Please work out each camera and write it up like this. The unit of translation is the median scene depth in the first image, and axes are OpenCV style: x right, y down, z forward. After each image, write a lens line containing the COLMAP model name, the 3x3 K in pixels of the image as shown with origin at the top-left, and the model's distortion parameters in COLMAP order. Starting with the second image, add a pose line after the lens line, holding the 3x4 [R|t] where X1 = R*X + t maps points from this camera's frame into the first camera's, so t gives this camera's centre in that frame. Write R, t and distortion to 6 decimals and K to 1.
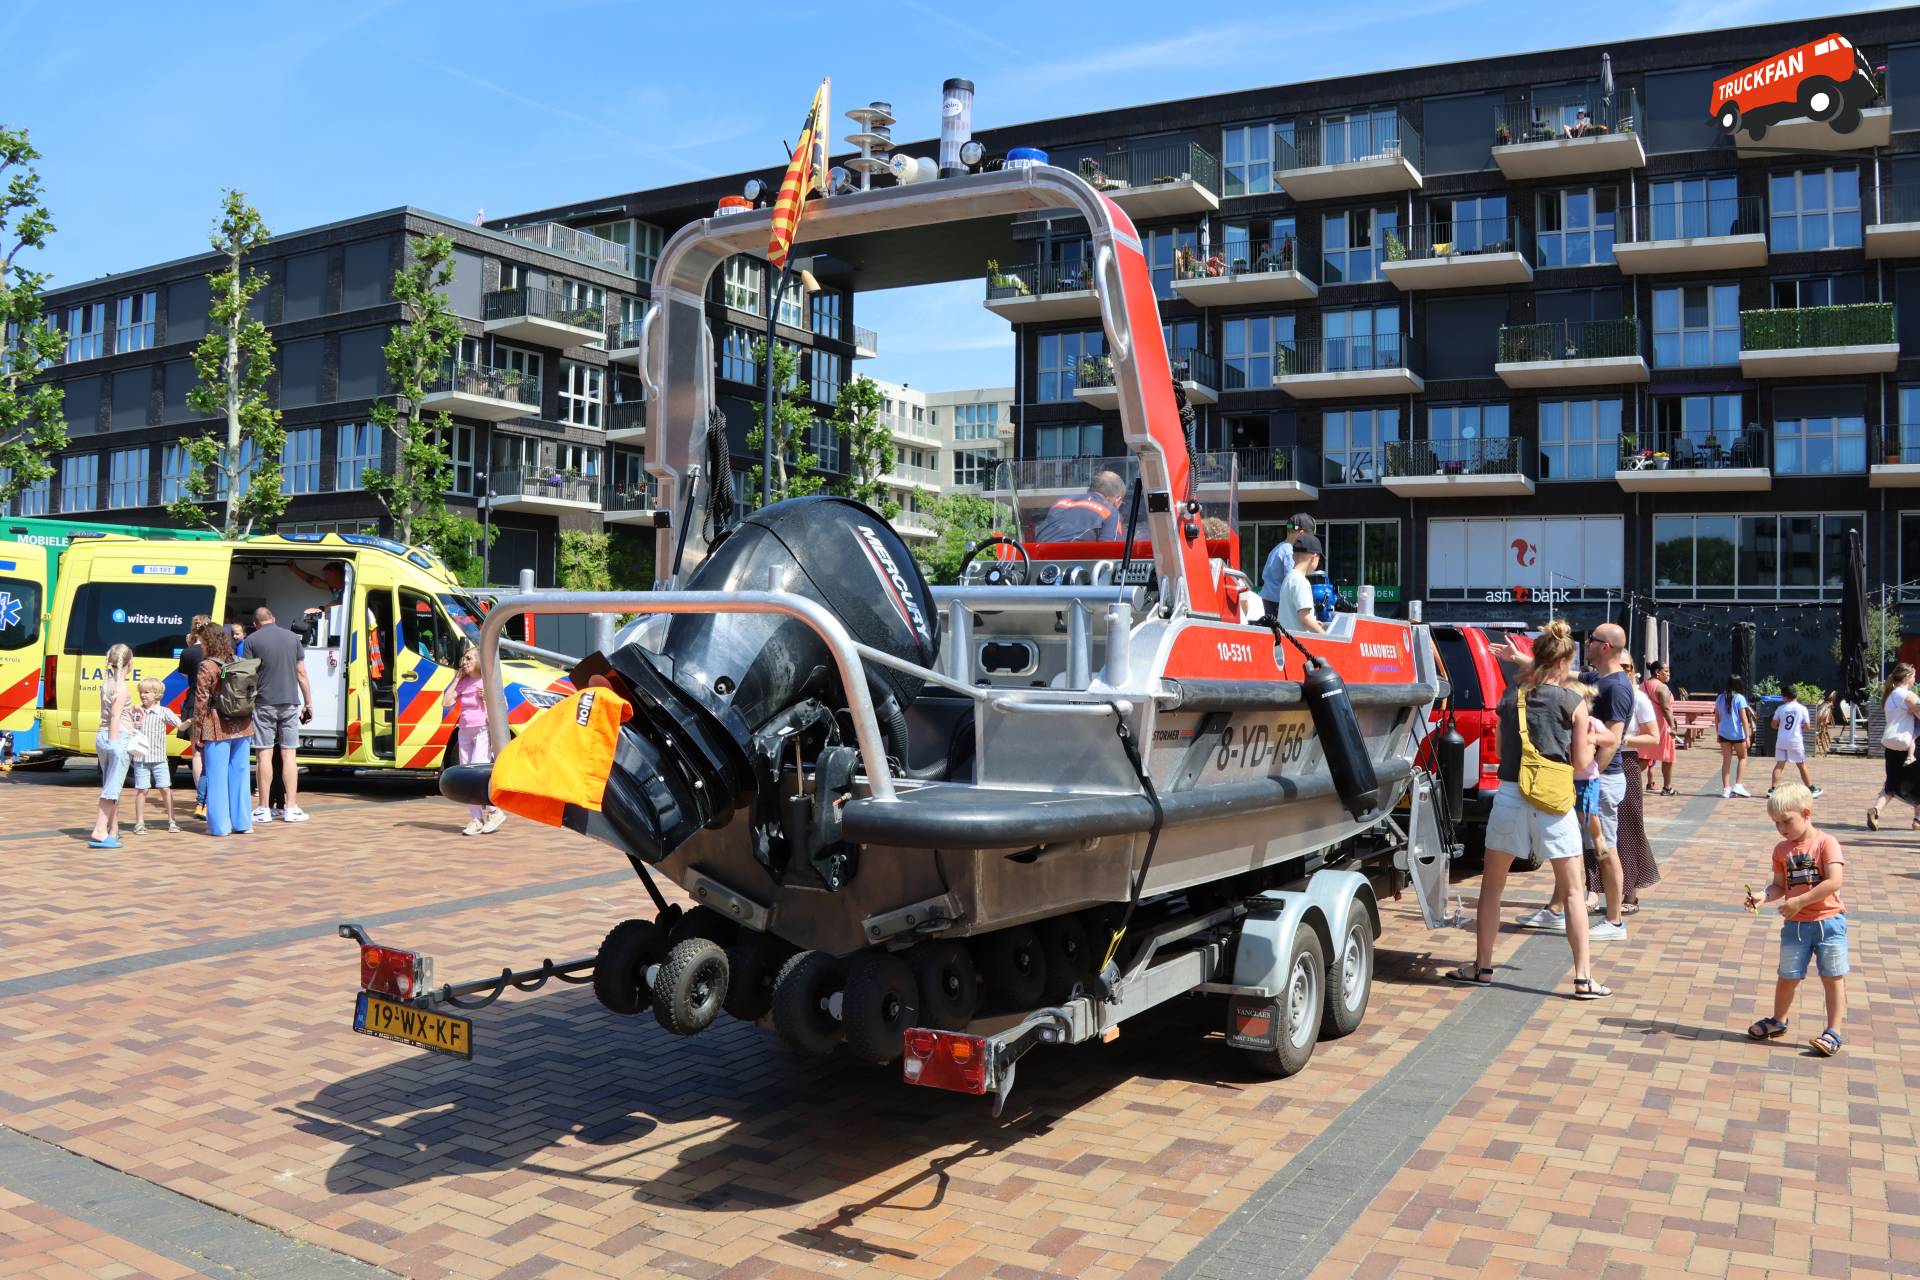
lens RADIAL K [[1605.0, 0, 963.0], [0, 1605.0, 656.5], [0, 0, 1]] dist [-0.206508, 0.103670]
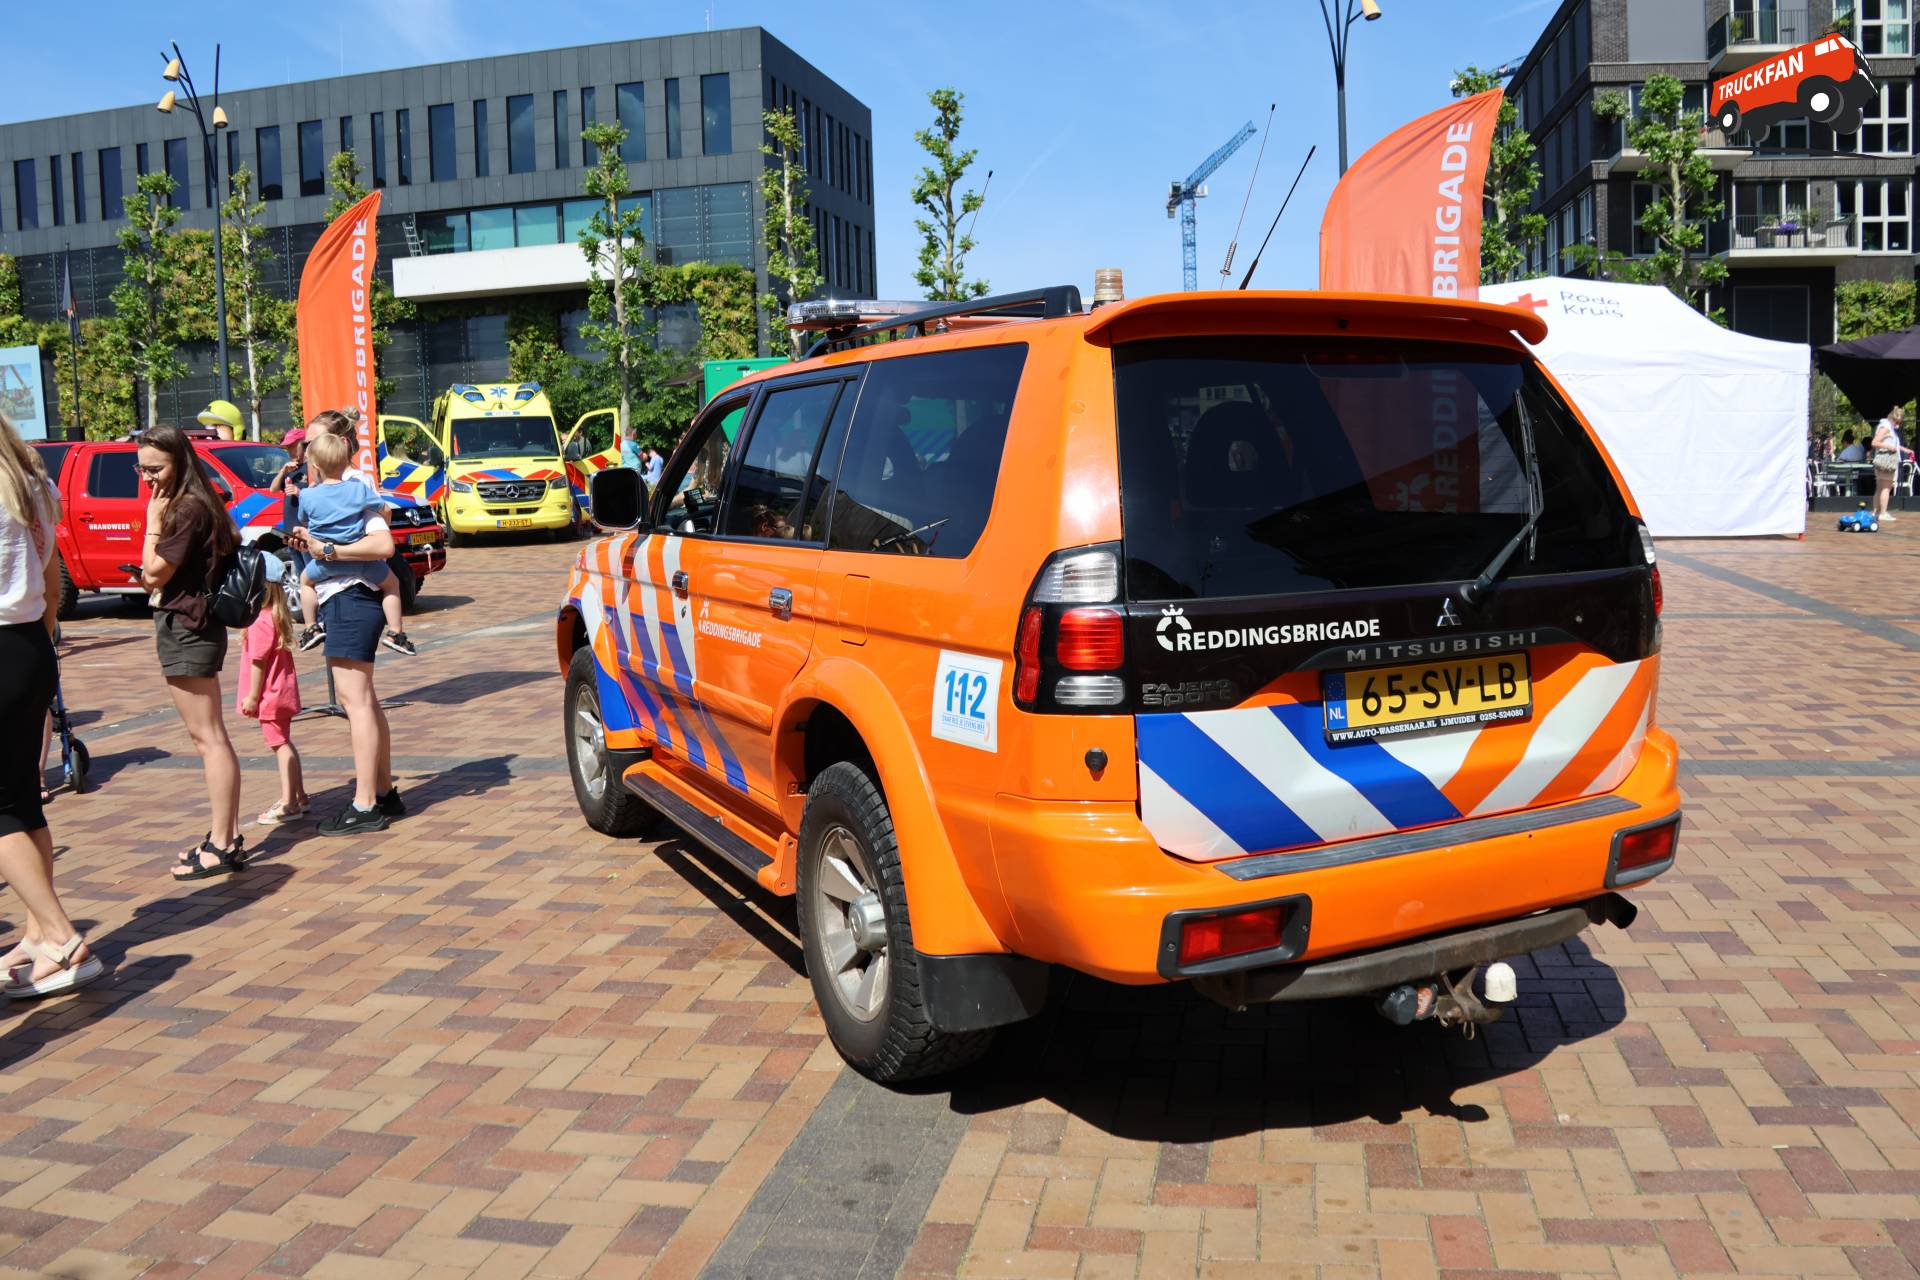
lens RADIAL K [[1605.0, 0, 963.0], [0, 1605.0, 656.5], [0, 0, 1]] dist [-0.206508, 0.103670]
pose [[0.315100, 0.103487, -0.943399, 0.735565], [0.035110, 0.992086, 0.120554, 0.013923], [0.948409, -0.071109, 0.308973, 0.536181]]
